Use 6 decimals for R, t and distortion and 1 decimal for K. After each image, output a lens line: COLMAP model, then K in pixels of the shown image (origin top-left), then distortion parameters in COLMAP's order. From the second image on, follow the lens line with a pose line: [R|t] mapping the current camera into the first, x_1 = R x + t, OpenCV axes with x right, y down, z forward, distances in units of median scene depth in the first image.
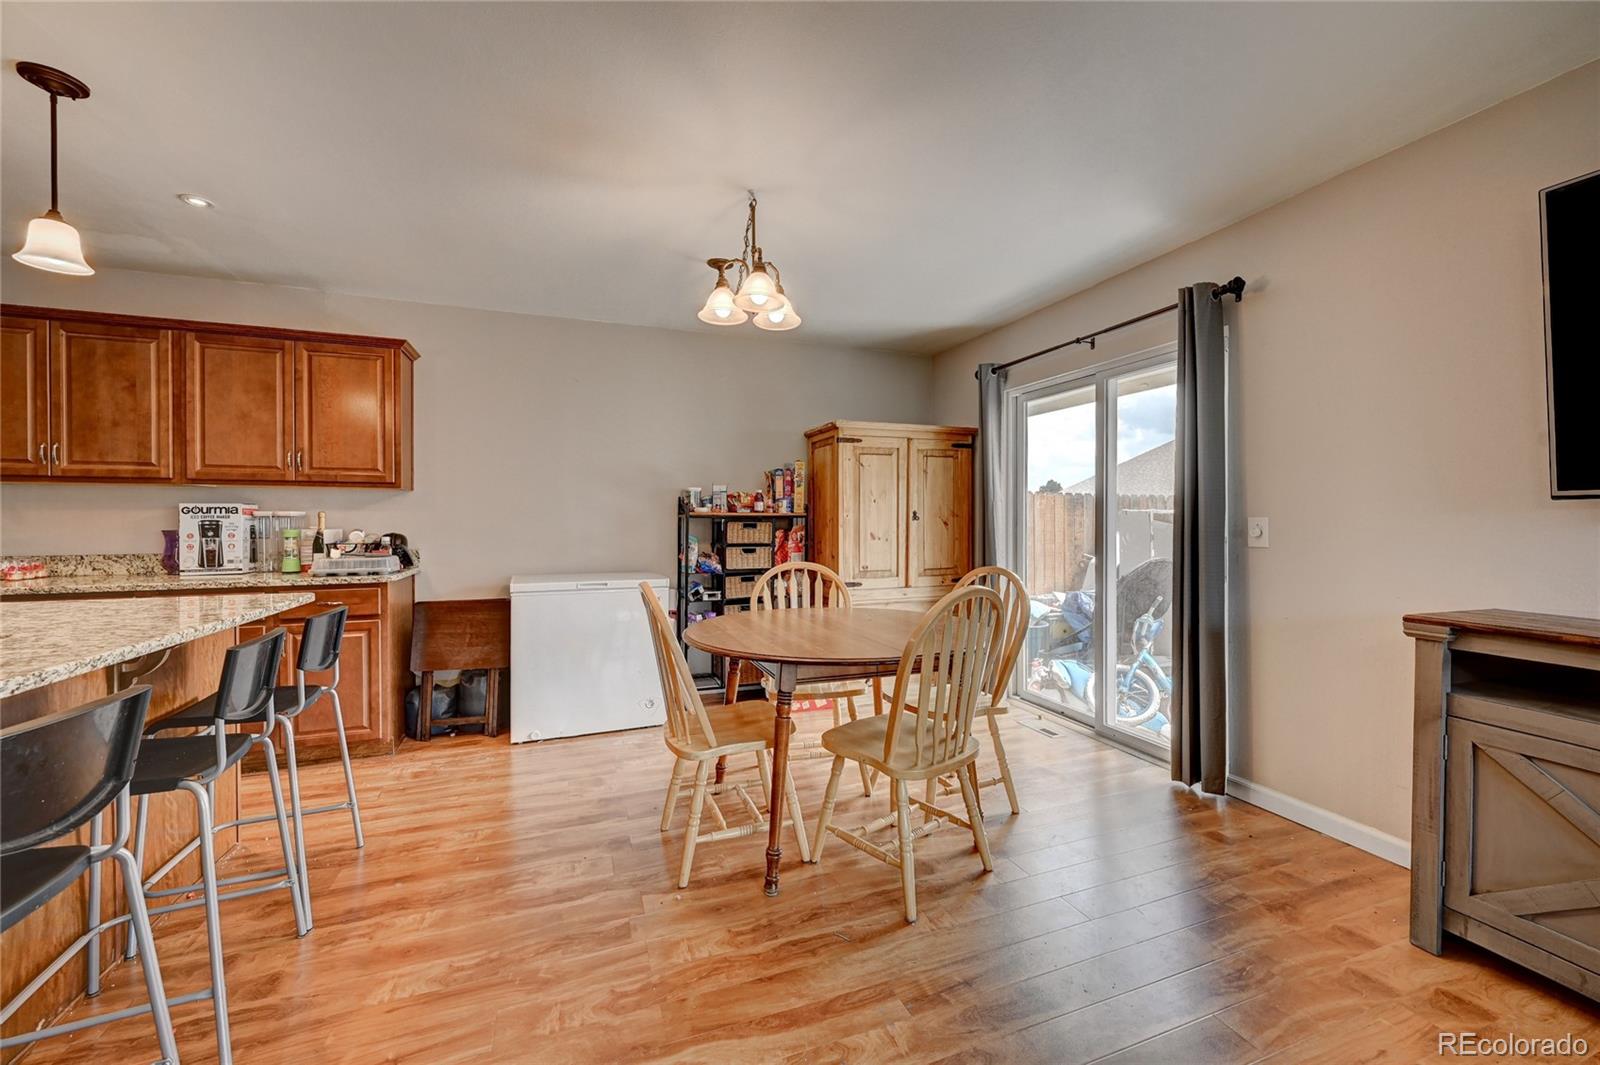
lens RADIAL K [[637.9, 0, 807.4], [0, 637.9, 526.2], [0, 0, 1]] dist [-0.002534, 0.000407]
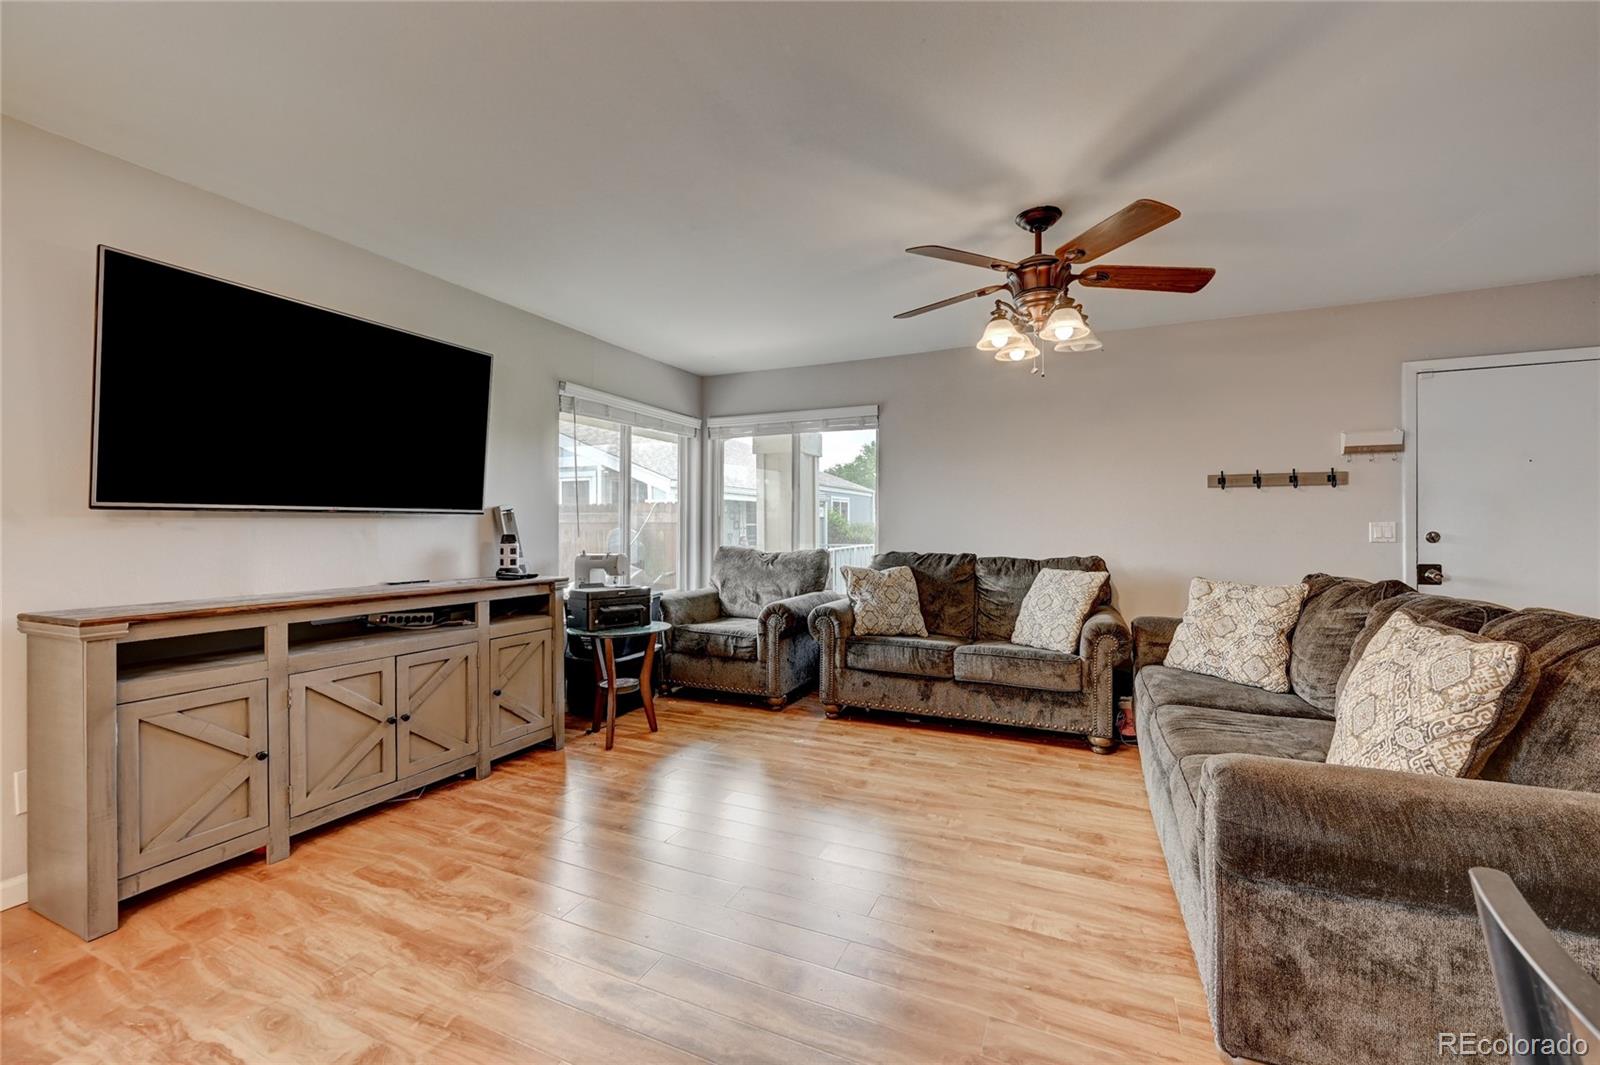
lens RADIAL K [[637.9, 0, 811.6], [0, 637.9, 524.6], [0, 0, 1]] dist [-0.002534, 0.000407]
pose [[-0.712153, 0.002655, 0.702020, -0.318564], [0.008938, 0.999946, 0.005286, -0.003626], [-0.701968, 0.010038, -0.712138, 0.487800]]
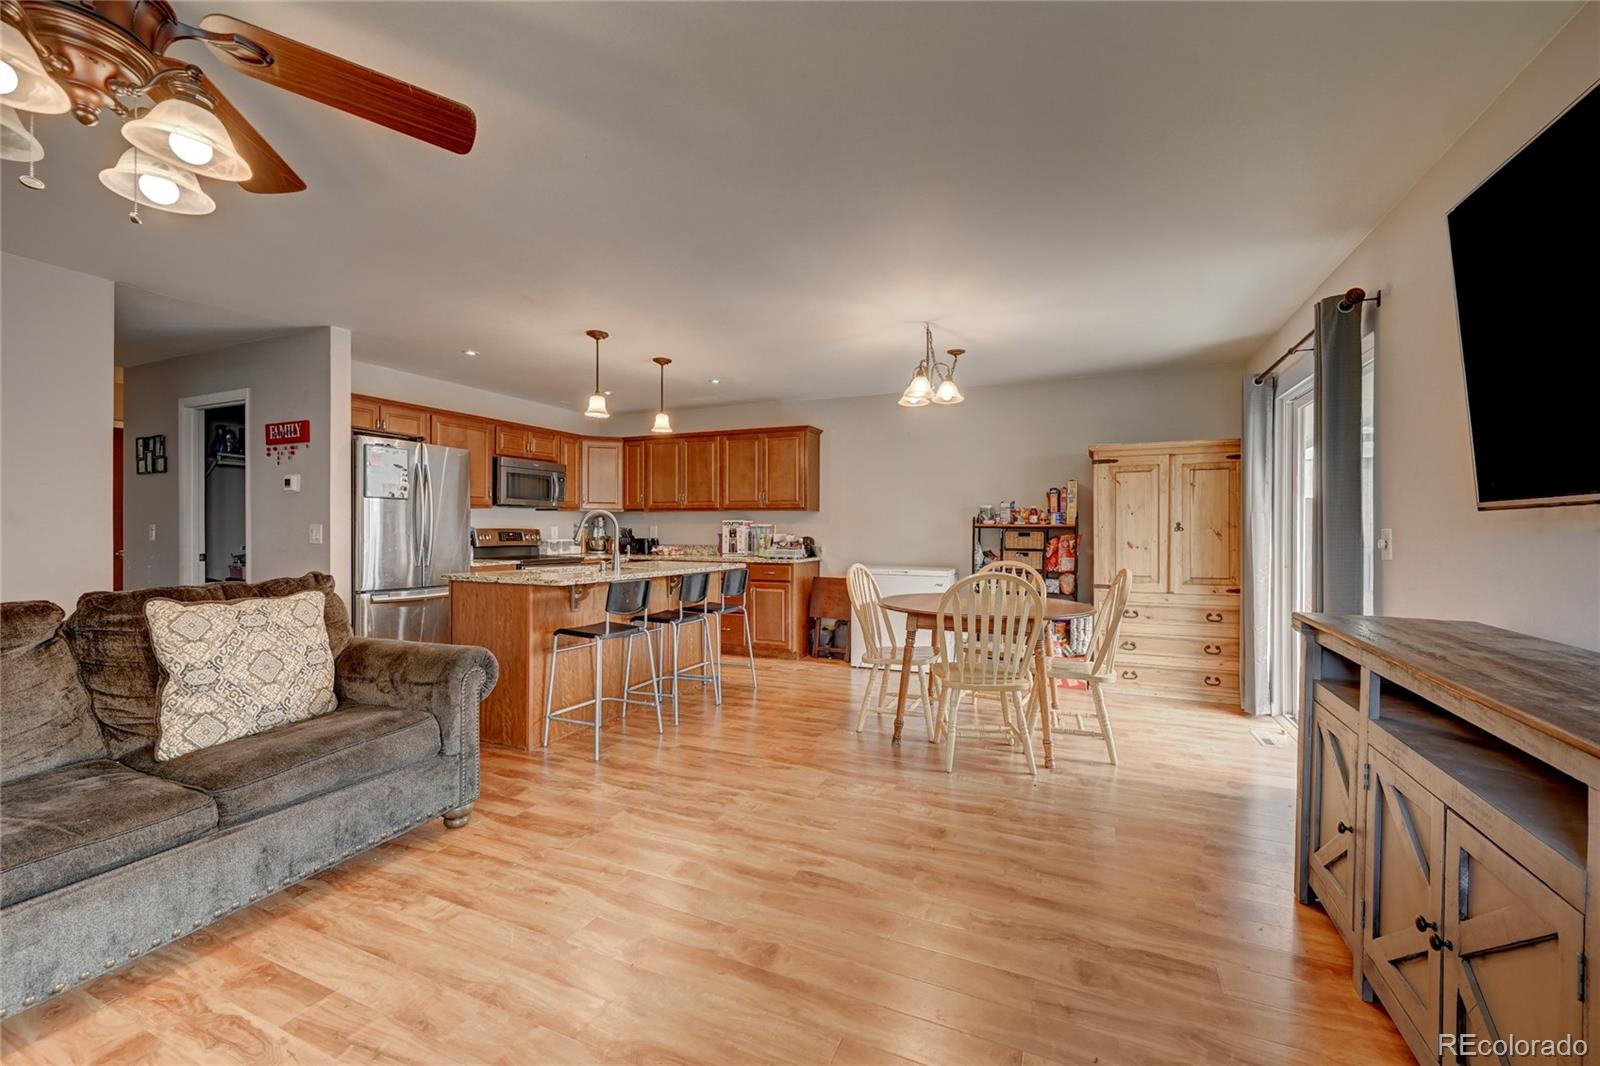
lens RADIAL K [[631.7, 0, 809.4], [0, 631.7, 535.4], [0, 0, 1]] dist [-0.001432, 0.000469]
pose [[0.717353, 0.010376, -0.696632, 0.597861], [-0.012006, 0.999925, 0.002531, 0.003737], [0.696606, 0.006548, 0.717424, -0.244096]]
